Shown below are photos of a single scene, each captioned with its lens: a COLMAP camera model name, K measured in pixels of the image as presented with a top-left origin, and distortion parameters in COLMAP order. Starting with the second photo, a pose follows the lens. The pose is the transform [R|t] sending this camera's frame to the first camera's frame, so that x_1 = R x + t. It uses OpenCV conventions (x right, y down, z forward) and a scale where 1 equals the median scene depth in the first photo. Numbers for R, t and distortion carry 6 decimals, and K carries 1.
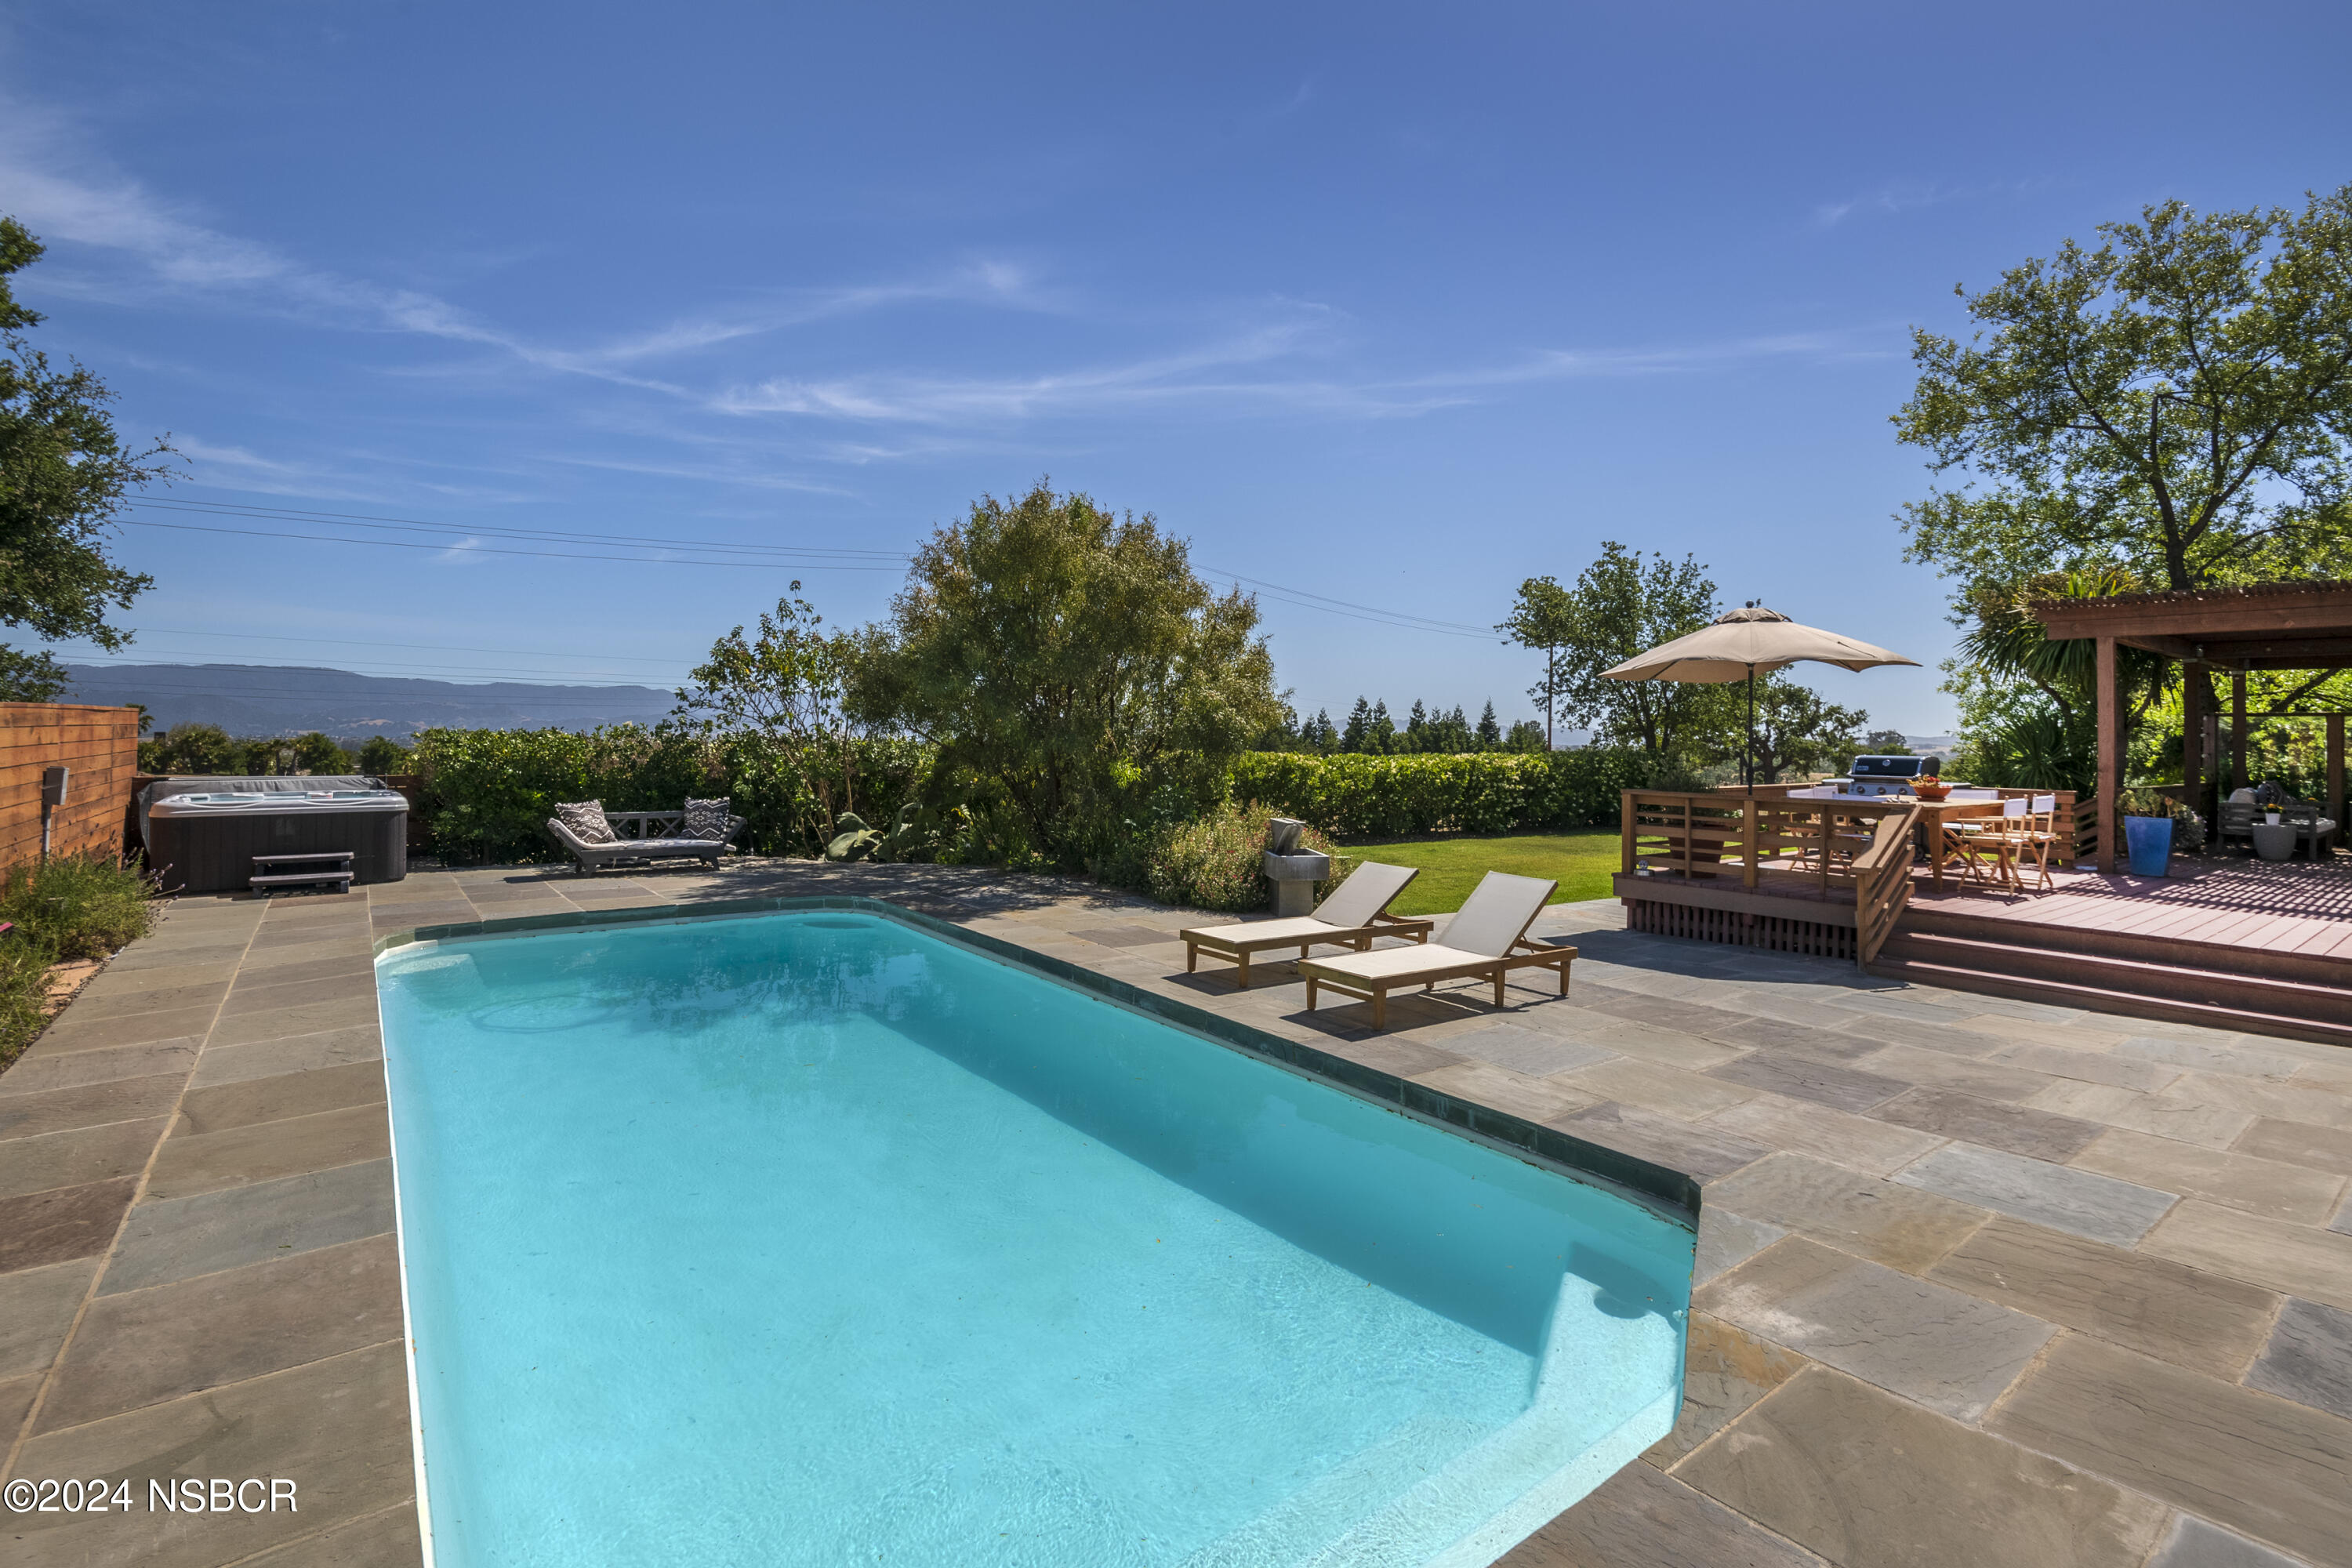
lens RADIAL K [[1081.4, 0, 1172.2], [0, 1081.4, 772.3], [0, 0, 1]] dist [-0.002067, -0.000246]
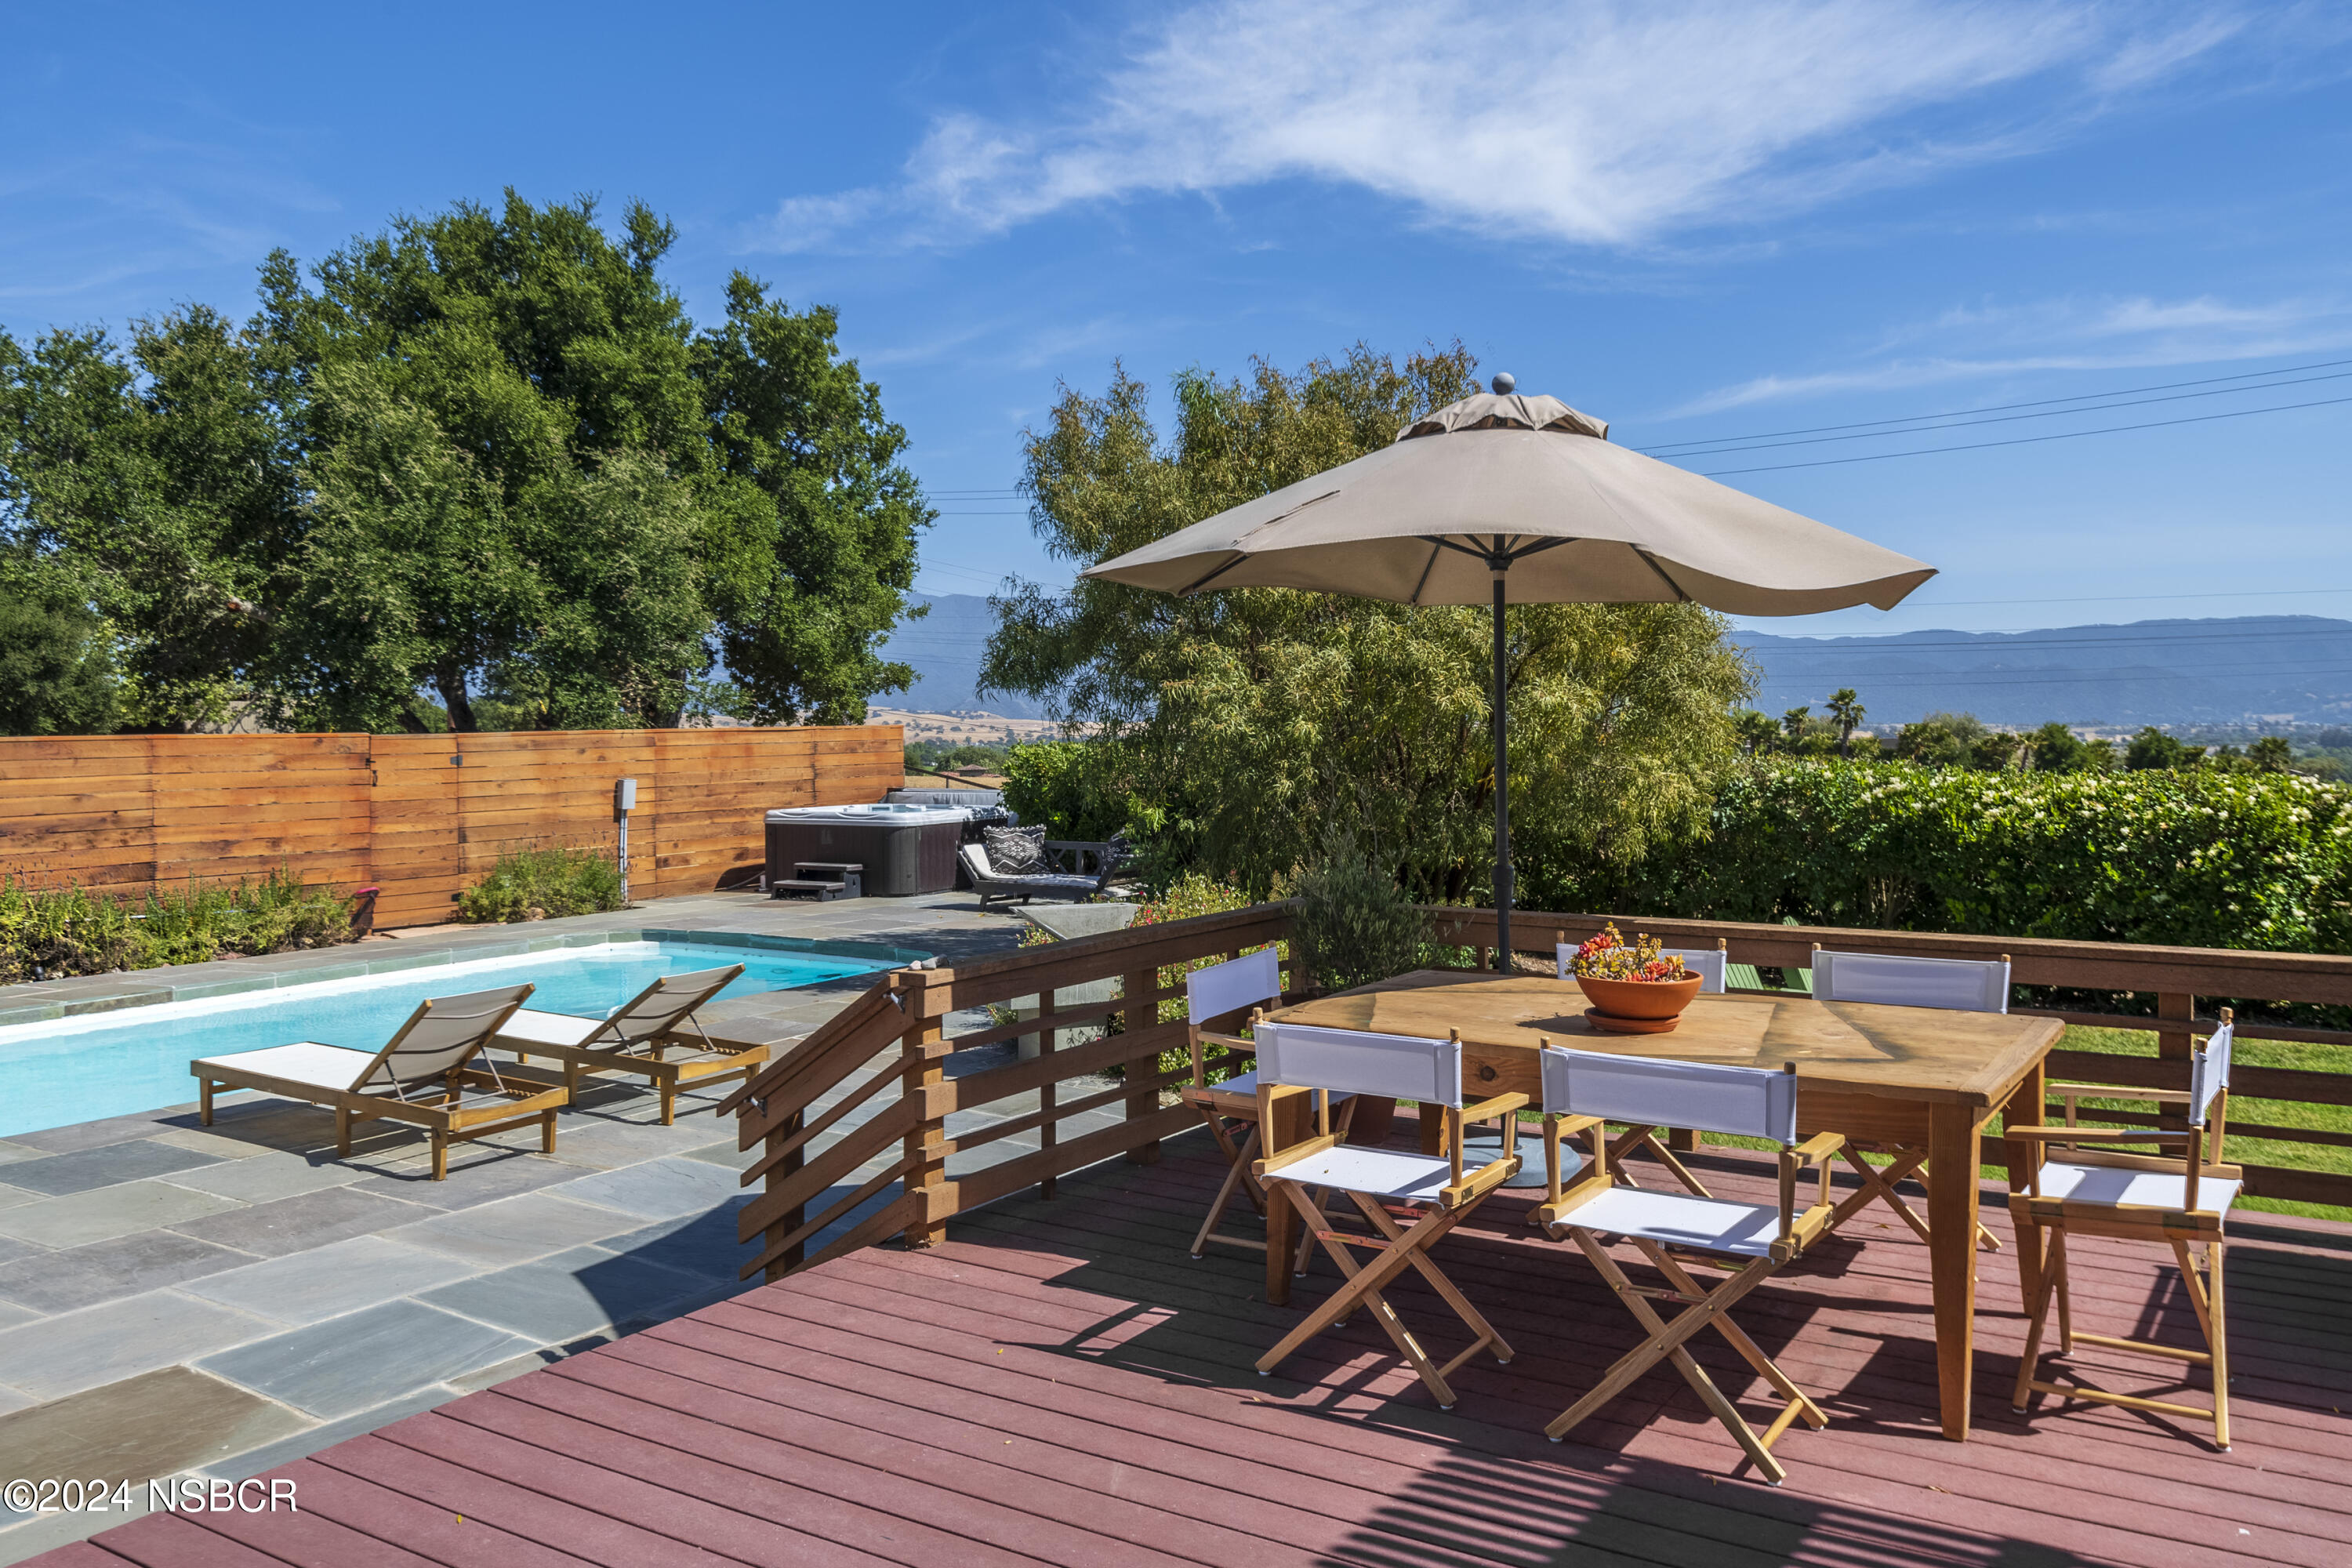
lens RADIAL K [[1832.2, 0, 1173.3], [0, 1832.2, 781.8], [0, 0, 1]] dist [0.003505, 0.000396]
pose [[0.345113, 0.017741, -0.938393, 0.111892], [-0.018052, 0.999762, 0.012263, -0.003752], [0.938387, 0.012707, 0.345351, 0.074154]]
